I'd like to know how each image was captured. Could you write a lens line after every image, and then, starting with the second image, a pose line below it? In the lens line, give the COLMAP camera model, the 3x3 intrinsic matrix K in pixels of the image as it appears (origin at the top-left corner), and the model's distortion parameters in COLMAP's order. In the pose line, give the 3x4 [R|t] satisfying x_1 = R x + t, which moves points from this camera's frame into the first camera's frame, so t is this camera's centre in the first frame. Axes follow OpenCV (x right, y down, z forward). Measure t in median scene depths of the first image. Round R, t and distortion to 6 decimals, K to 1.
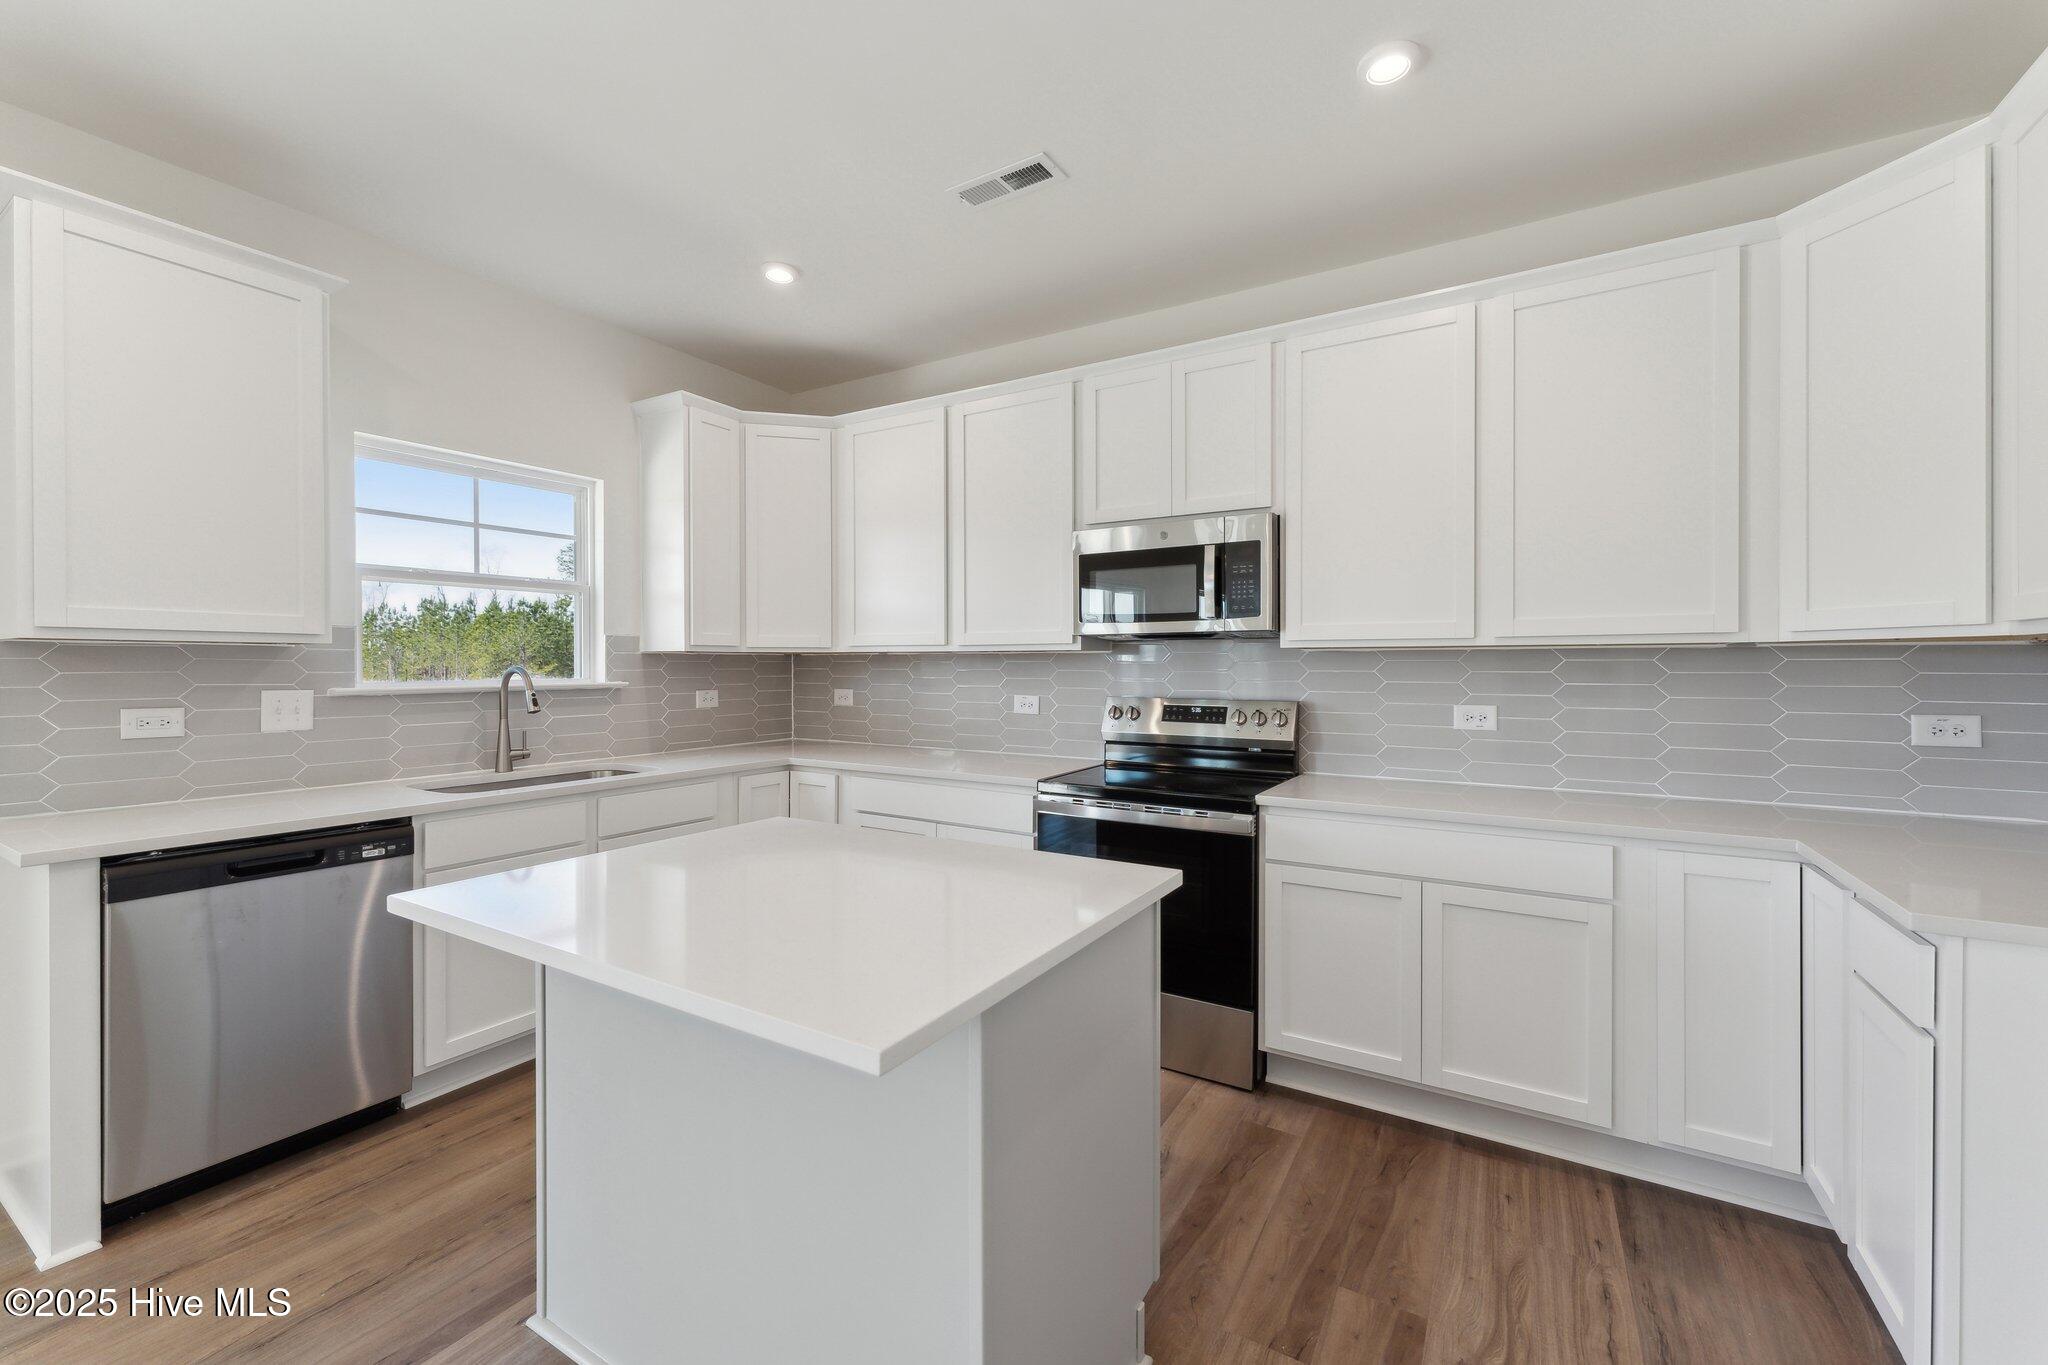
lens RADIAL K [[831.3, 0, 1017.2], [0, 831.3, 666.7], [0, 0, 1]] dist [-0.000097, 0.000211]
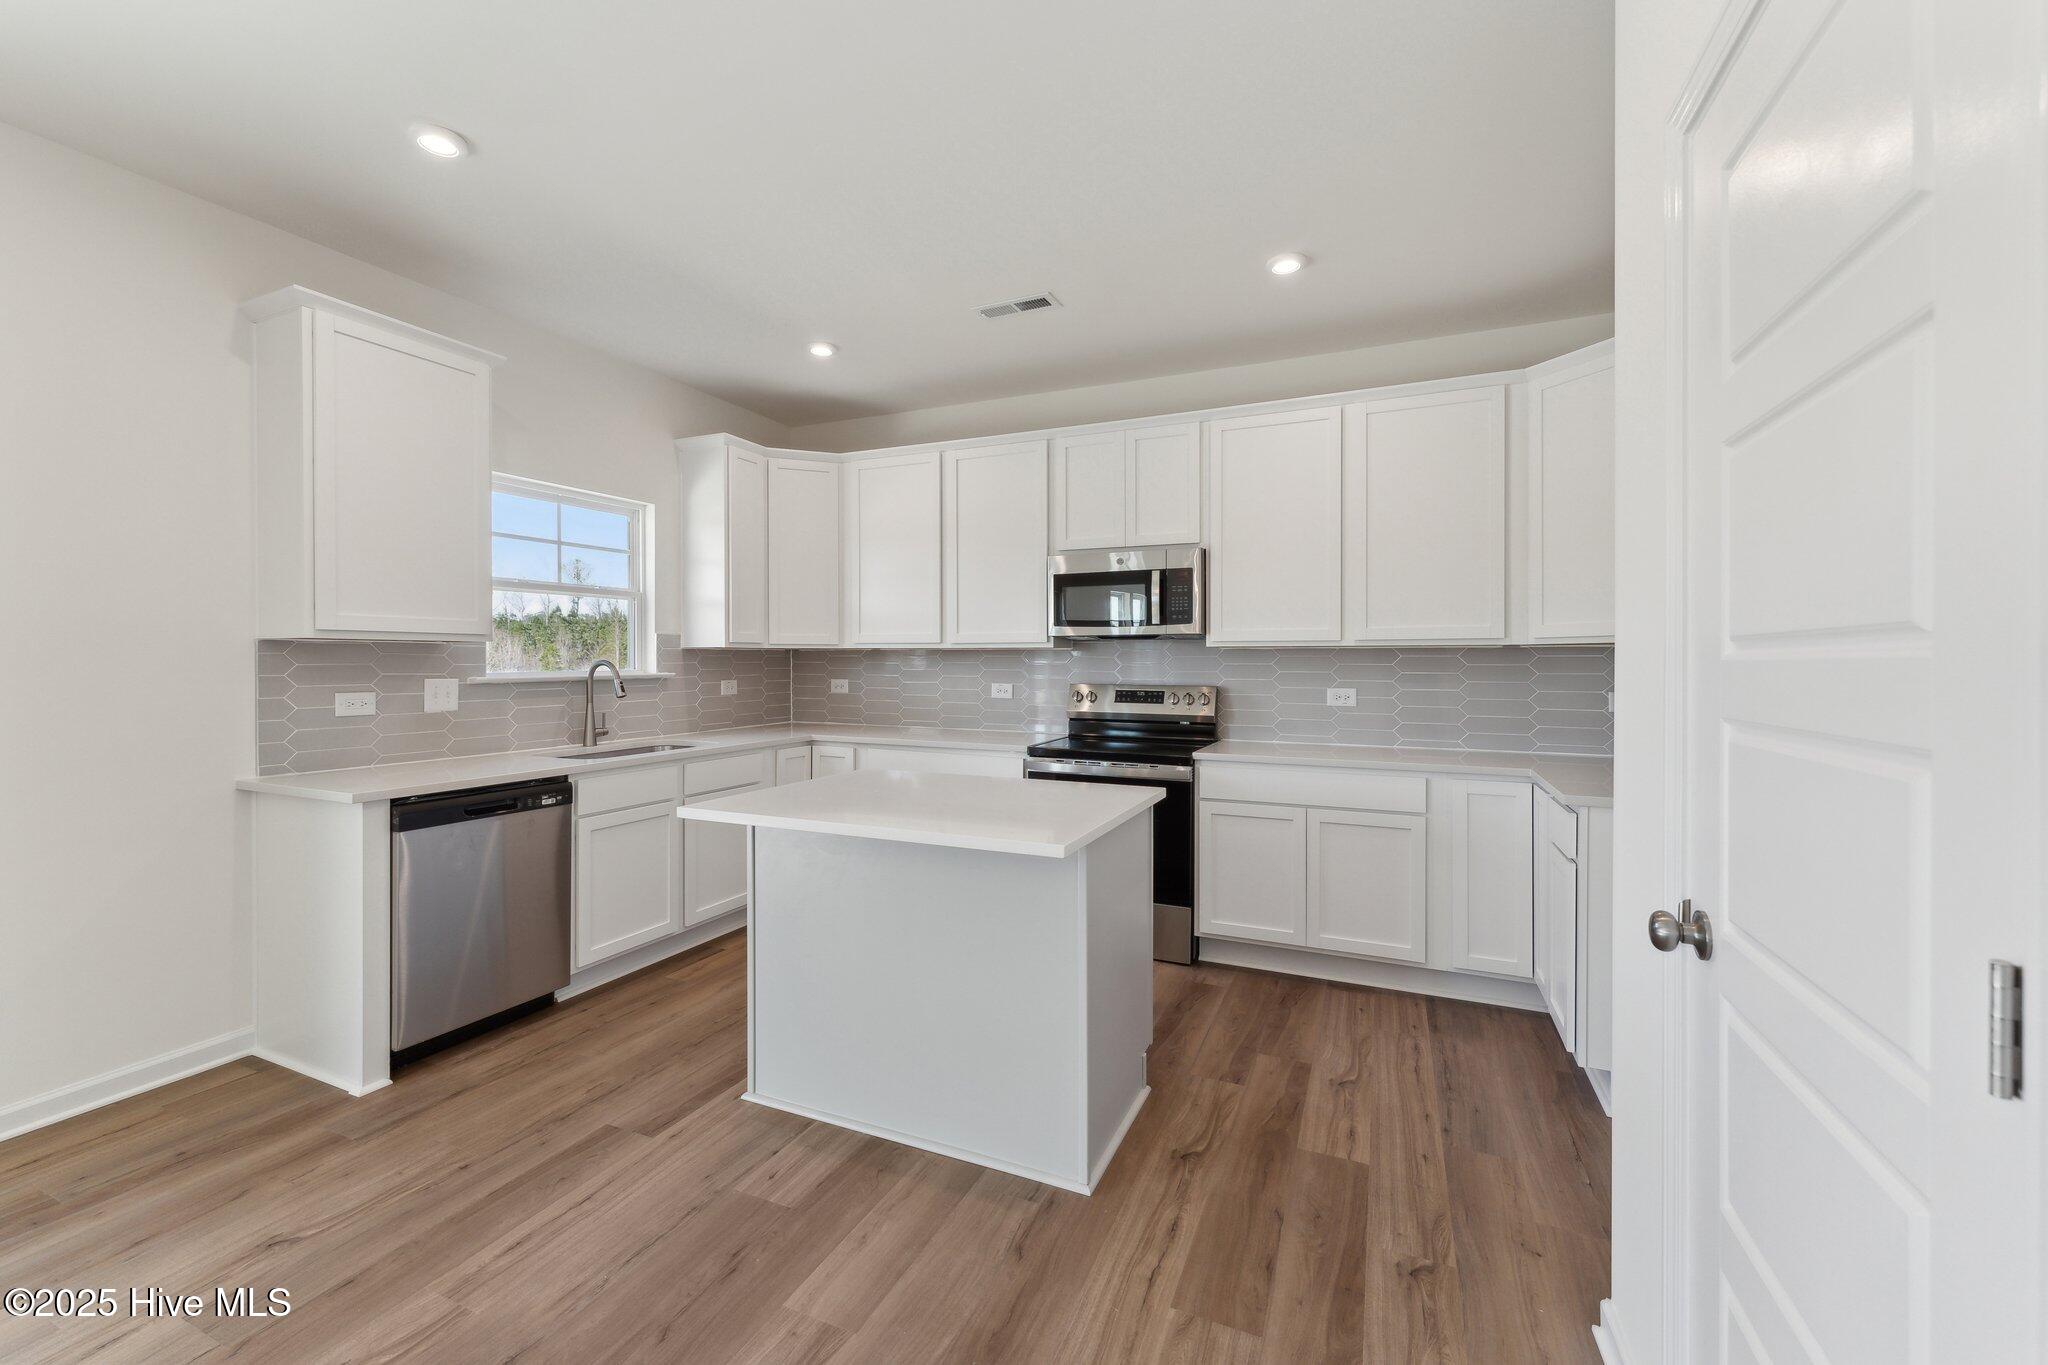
lens RADIAL K [[839.0, 0, 1005.3], [0, 839.0, 658.1], [0, 0, 1]] dist [-0.001333, -0.000100]
pose [[0.993054, 0.001296, 0.117653, -0.184630], [-0.000911, 0.999994, -0.003331, 0.000868], [-0.117657, 0.003201, 0.993049, -0.349345]]
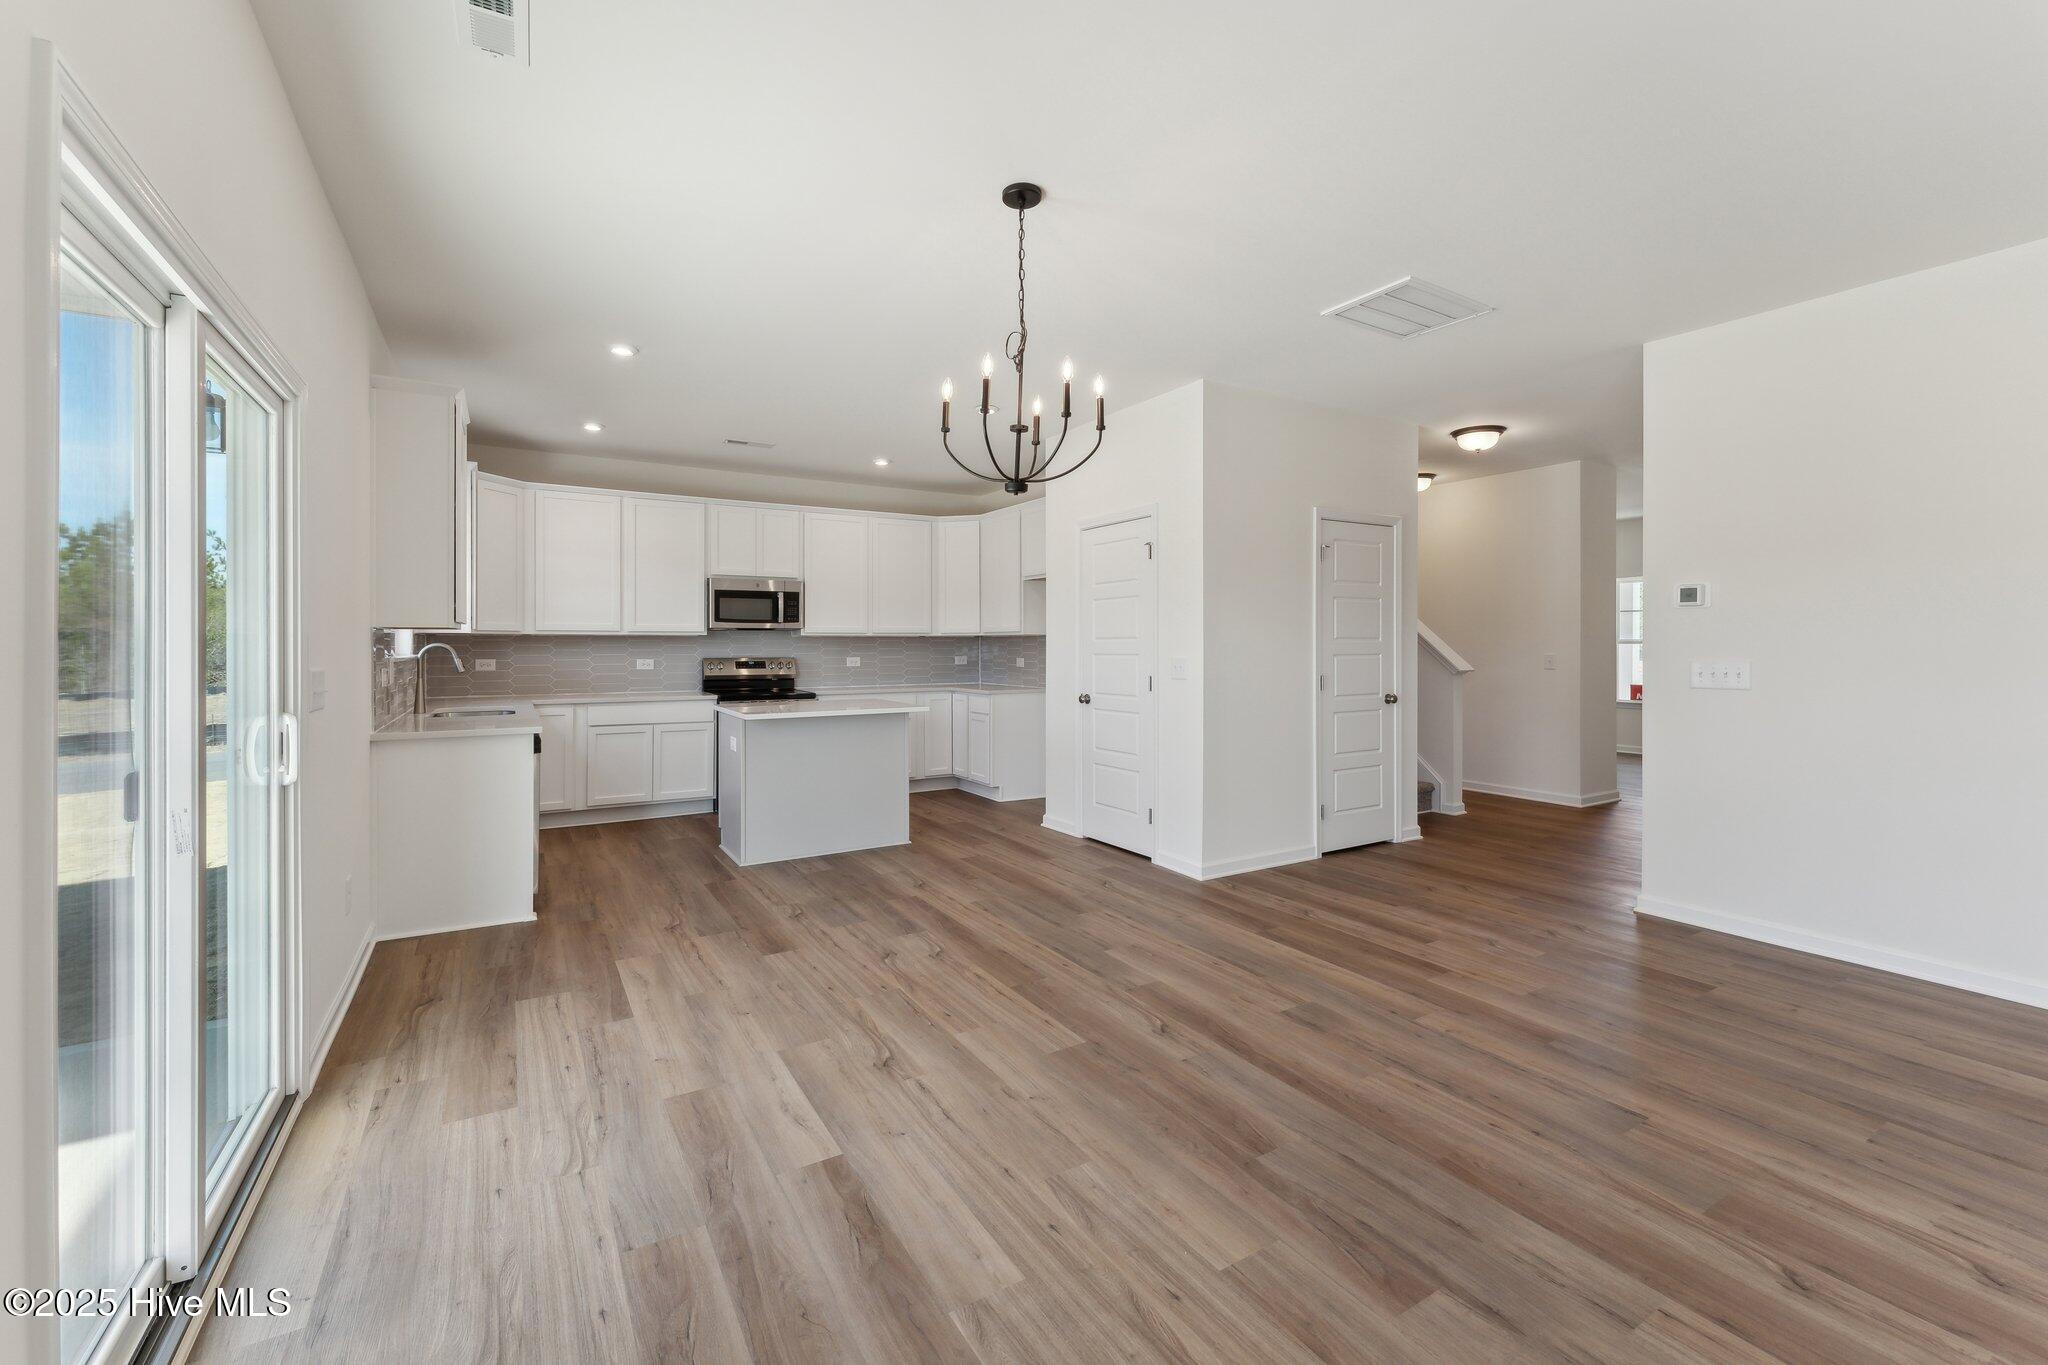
lens RADIAL K [[852.2, 0, 1018.8], [0, 852.2, 639.2], [0, 0, 1]] dist [0.000238, 0.000091]
pose [[0.466217, 0.001735, 0.884669, -1.737512], [0.002946, 0.999989, -0.003514, -0.000318], [-0.884666, 0.004245, 0.466207, -0.802639]]
